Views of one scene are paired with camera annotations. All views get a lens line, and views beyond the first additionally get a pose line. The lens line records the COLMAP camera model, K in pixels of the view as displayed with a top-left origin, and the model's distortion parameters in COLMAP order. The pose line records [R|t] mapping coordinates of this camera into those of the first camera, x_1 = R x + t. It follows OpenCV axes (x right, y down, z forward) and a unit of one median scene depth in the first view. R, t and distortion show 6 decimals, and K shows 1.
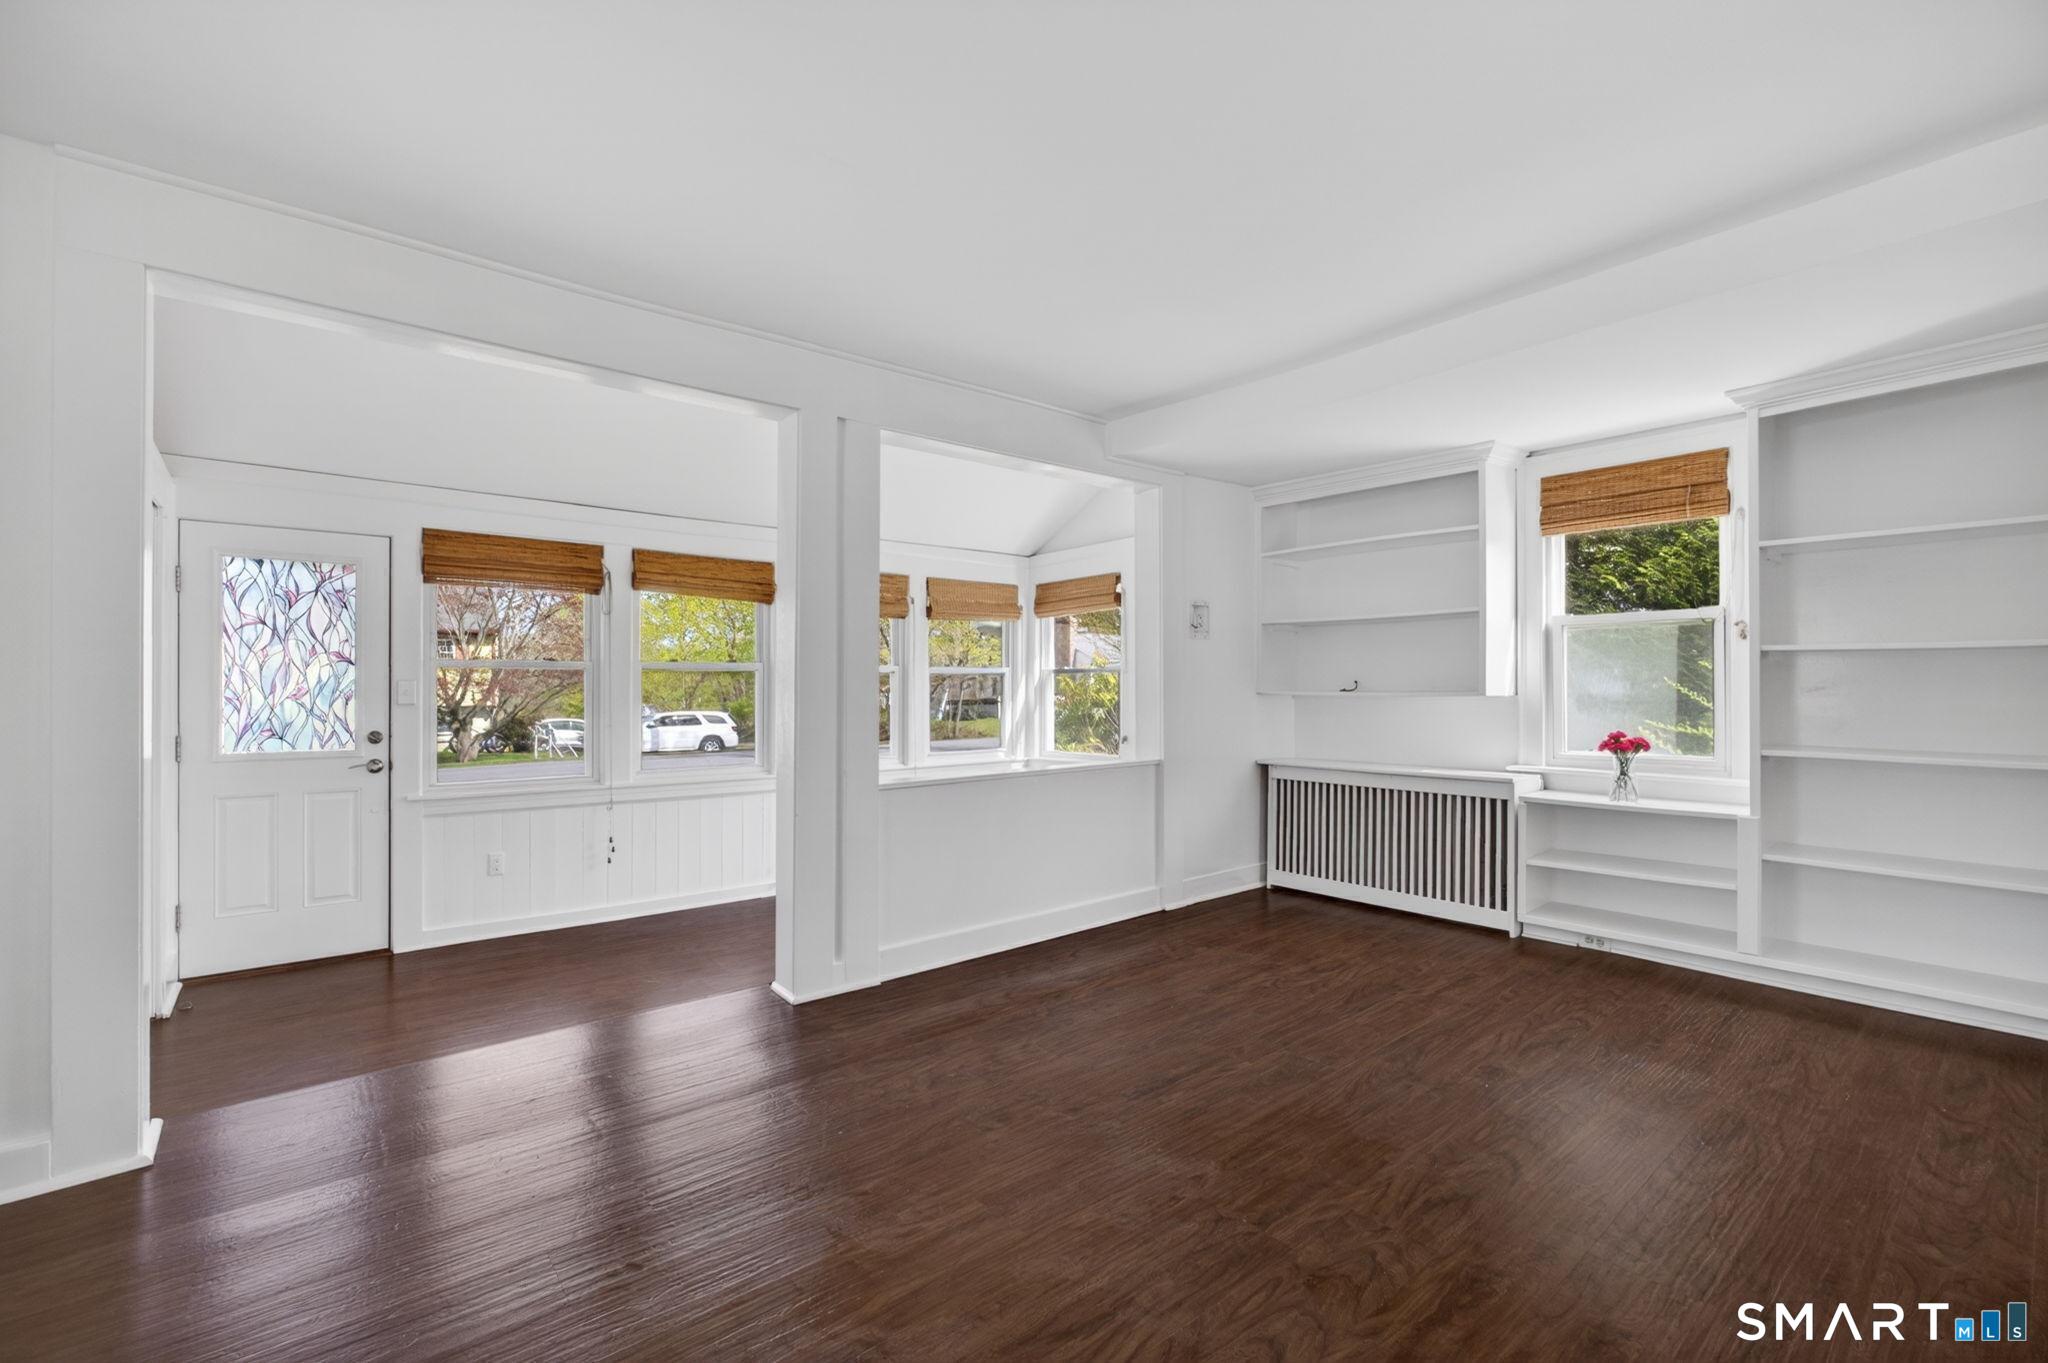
lens RADIAL K [[879.3, 0, 982.7], [0, 879.3, 699.1], [0, 0, 1]] dist [-0.007538, -0.000263]
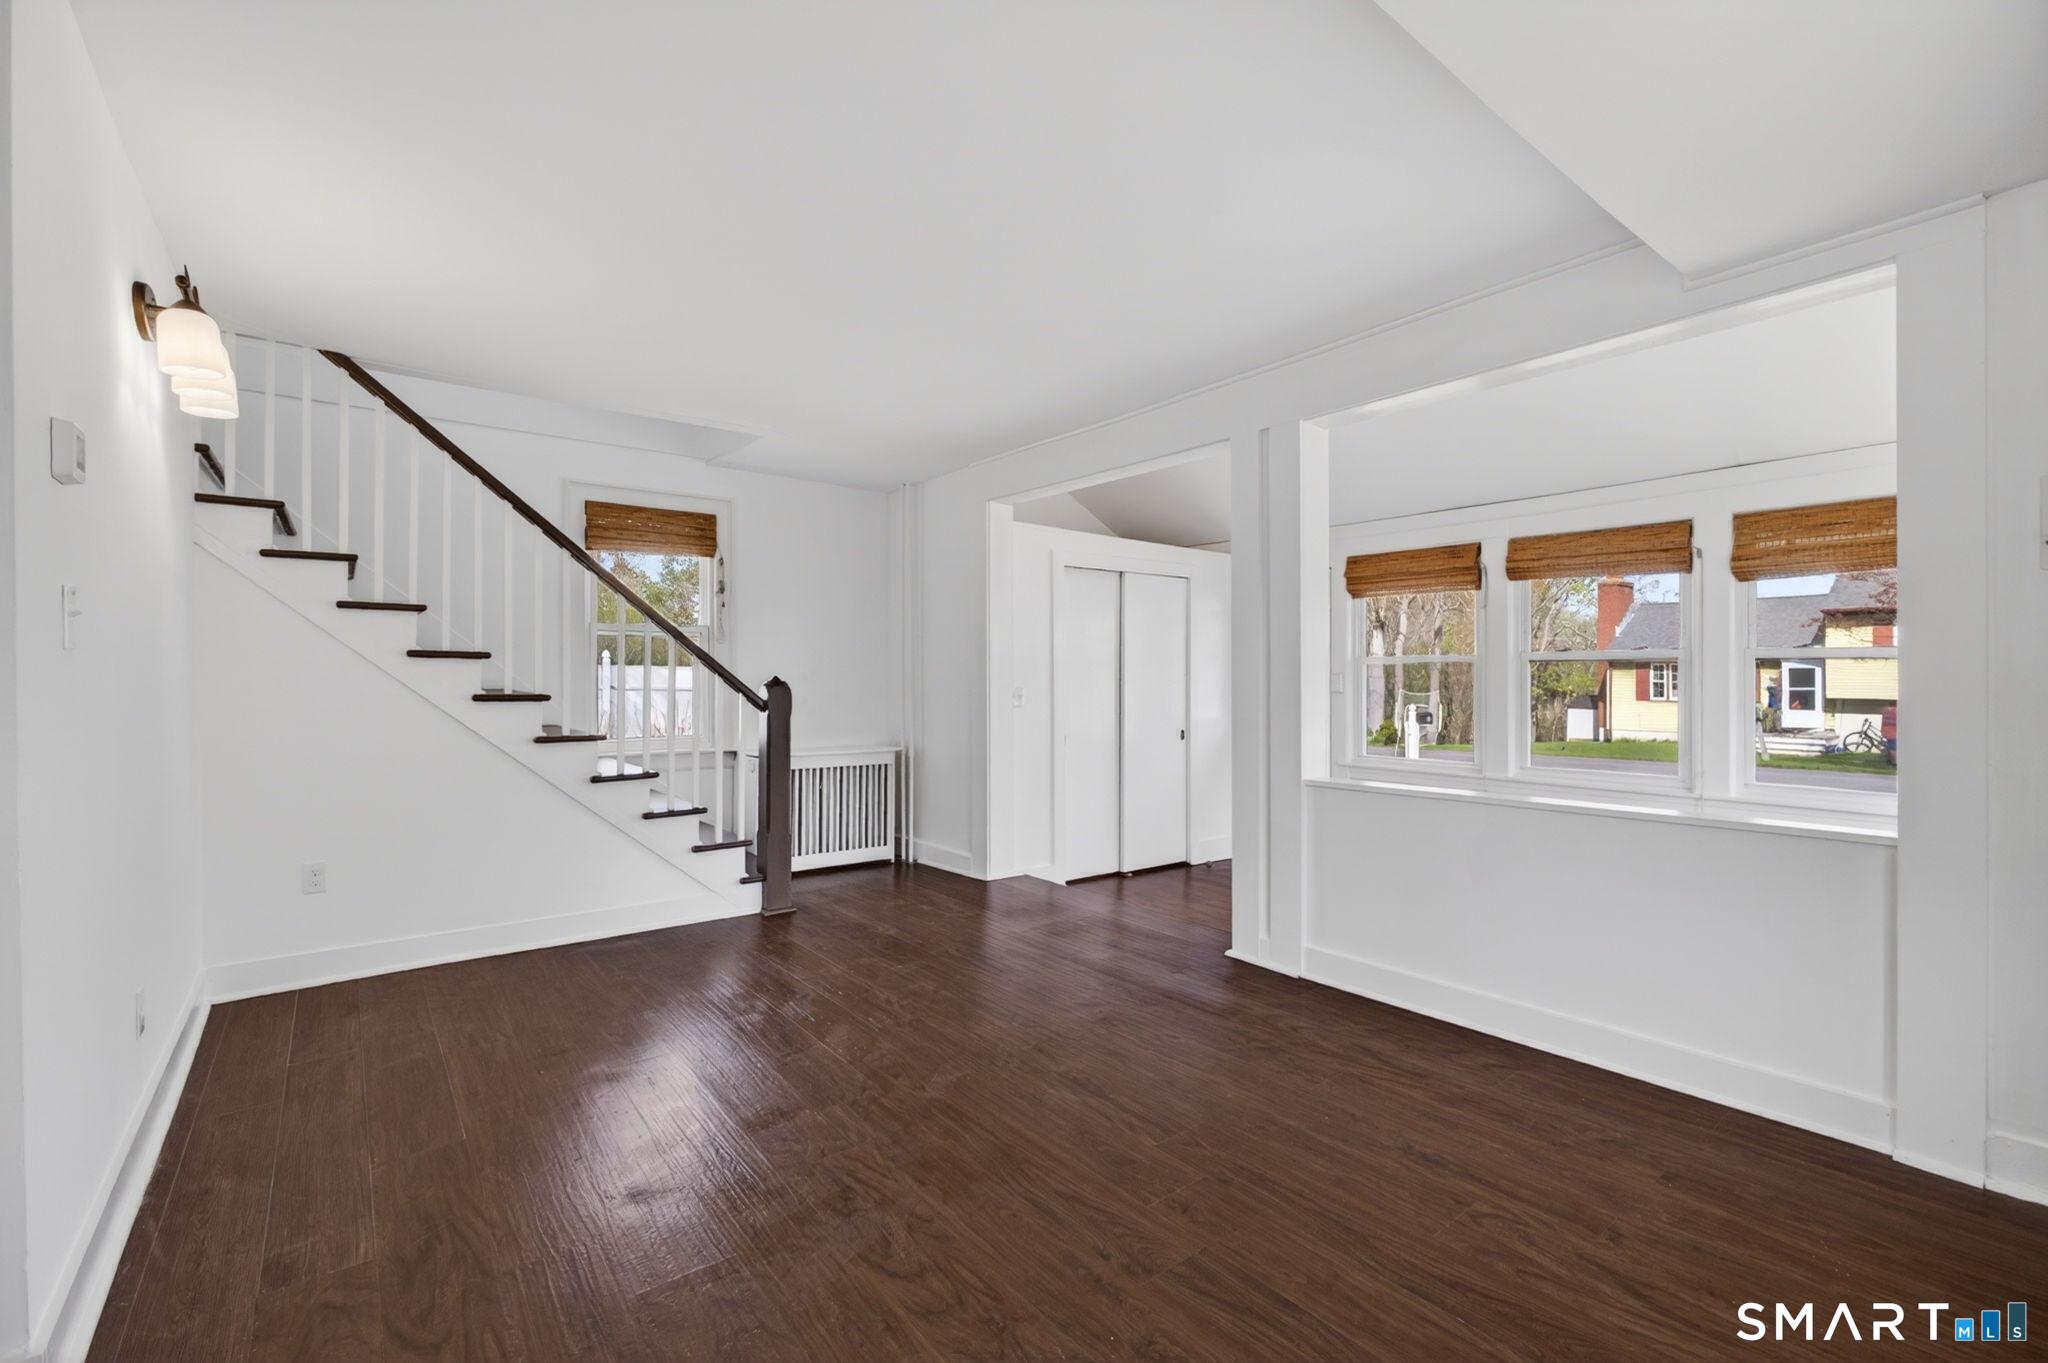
lens RADIAL K [[879.3, 0, 1029.2], [0, 879.3, 681.7], [0, 0, 1]] dist [-0.007538, -0.000263]
pose [[-0.008624, 0.006121, -0.999944, 0.777055], [-0.016200, 0.999849, 0.006260, -0.011355], [0.999832, 0.016253, -0.008524, 0.617758]]
